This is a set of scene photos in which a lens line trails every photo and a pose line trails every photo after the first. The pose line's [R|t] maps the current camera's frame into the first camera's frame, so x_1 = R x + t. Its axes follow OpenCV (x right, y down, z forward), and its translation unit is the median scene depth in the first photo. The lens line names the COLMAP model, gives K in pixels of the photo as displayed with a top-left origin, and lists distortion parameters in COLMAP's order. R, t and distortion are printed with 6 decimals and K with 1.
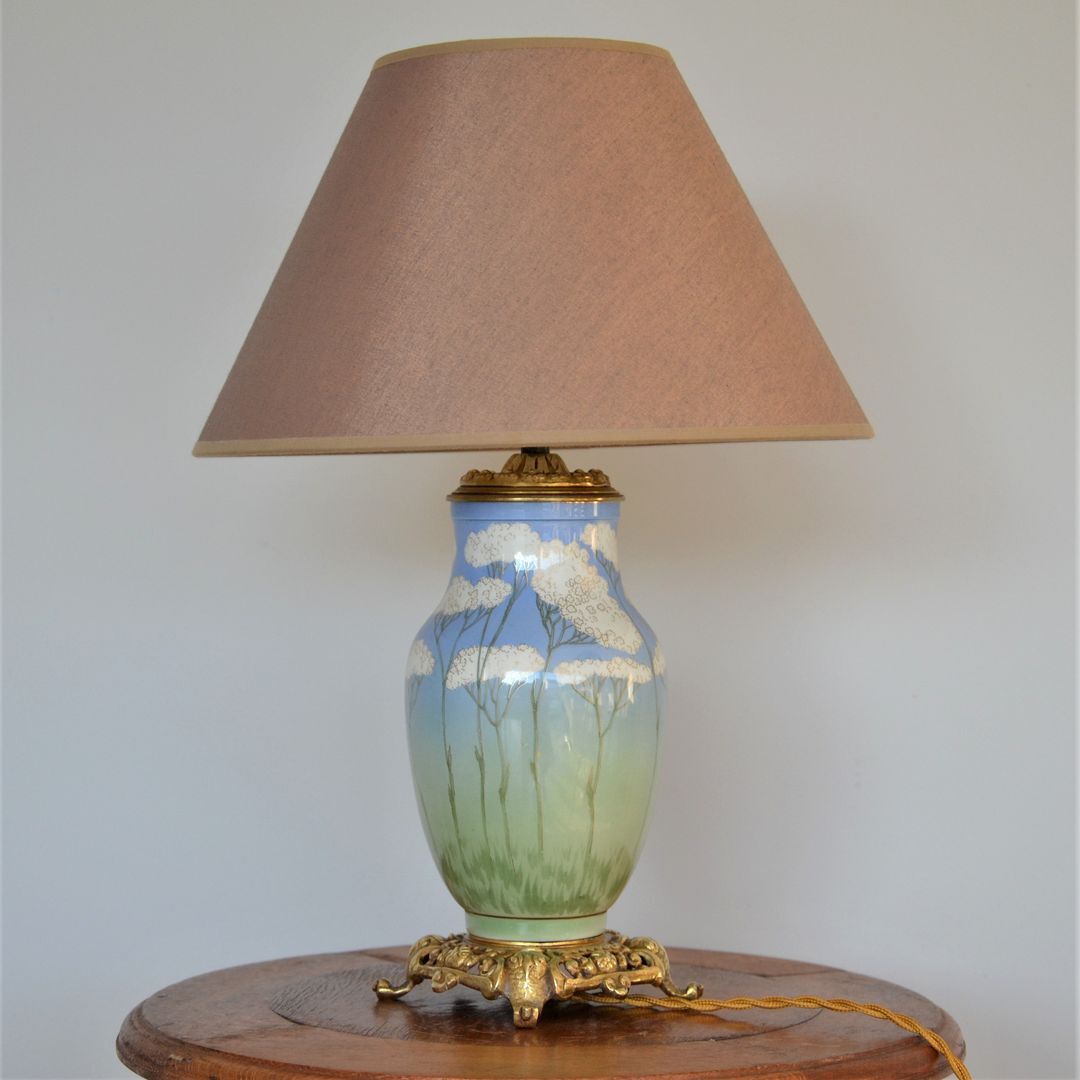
lens RADIAL K [[2930.7, 0, 540.0], [0, 2930.7, 540.0], [0, 0, 1]] dist [0.083198, 0.403066]
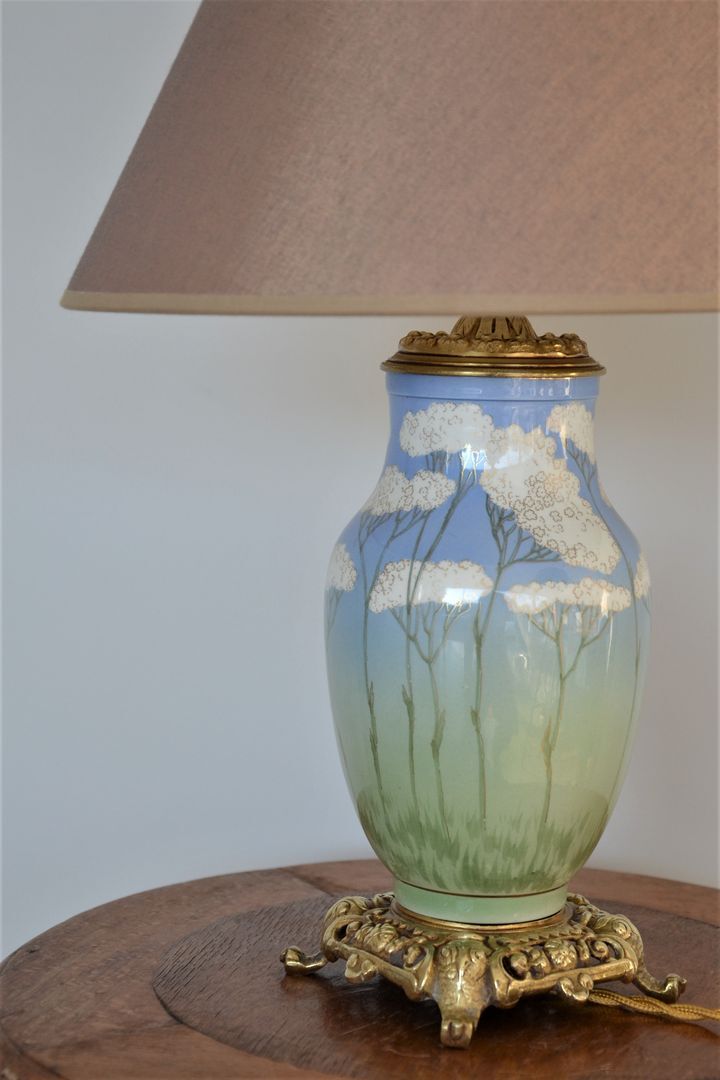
lens RADIAL K [[2295.0, 0, 360.0], [0, 2295.0, 540.0], [0, 0, 1]] dist [0.181708, 0.168739]
pose [[0.995344, 0.030465, -0.091449, 0.021759], [-0.021405, 0.994911, 0.098461, -0.029485], [0.093983, -0.096045, 0.990930, 0.385343]]
